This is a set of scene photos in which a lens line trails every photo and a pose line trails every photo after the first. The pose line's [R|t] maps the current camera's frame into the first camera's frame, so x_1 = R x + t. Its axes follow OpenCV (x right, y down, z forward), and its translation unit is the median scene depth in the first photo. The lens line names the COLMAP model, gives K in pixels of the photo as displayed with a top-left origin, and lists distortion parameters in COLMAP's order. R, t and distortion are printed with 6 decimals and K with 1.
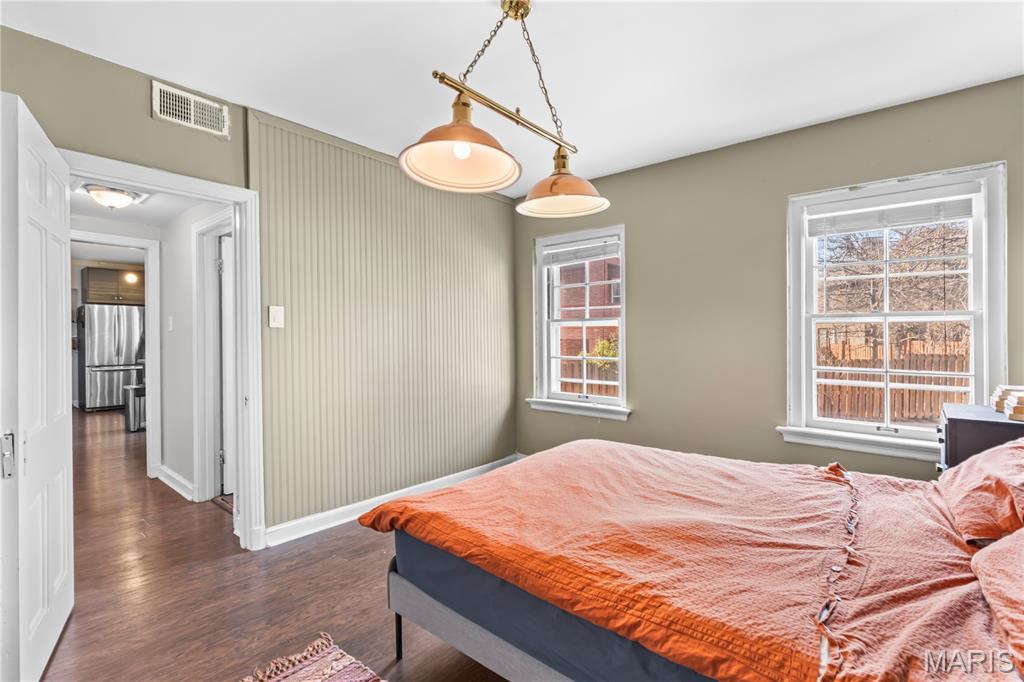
lens RADIAL K [[486.2, 0, 512.0], [0, 486.2, 341.0], [0, 0, 1]] dist [-0.001201, -0.000178]
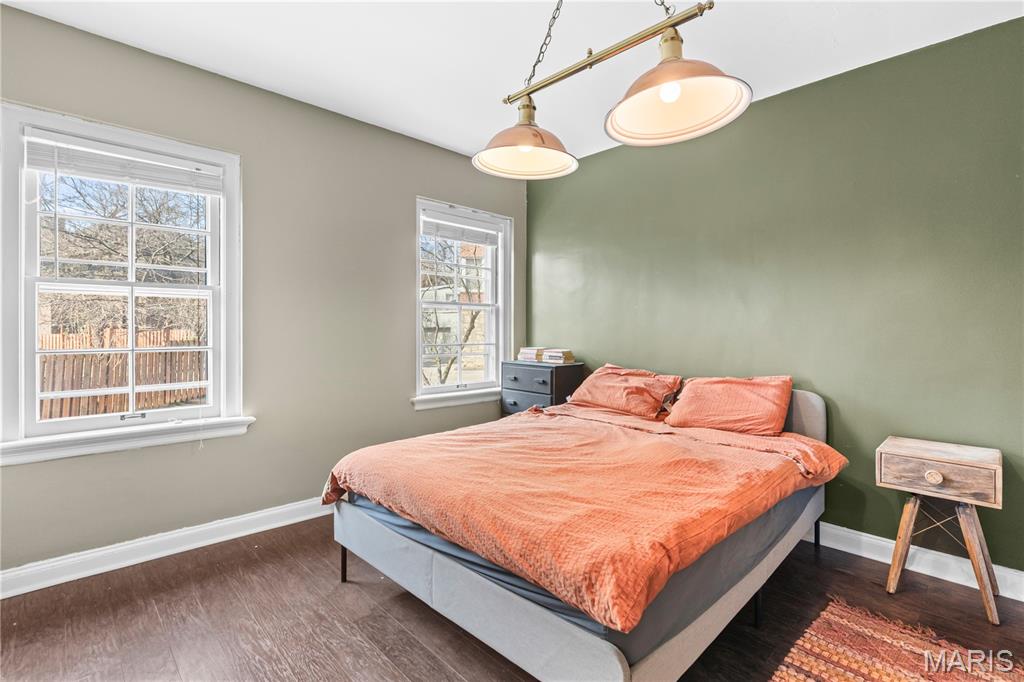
lens RADIAL K [[486.2, 0, 512.0], [0, 486.2, 341.0], [0, 0, 1]] dist [-0.001201, -0.000178]
pose [[0.043813, -0.029840, 0.998594, -0.414888], [0.001068, 0.999555, 0.029822, 0.007549], [-0.999039, -0.000240, 0.043825, 0.526138]]
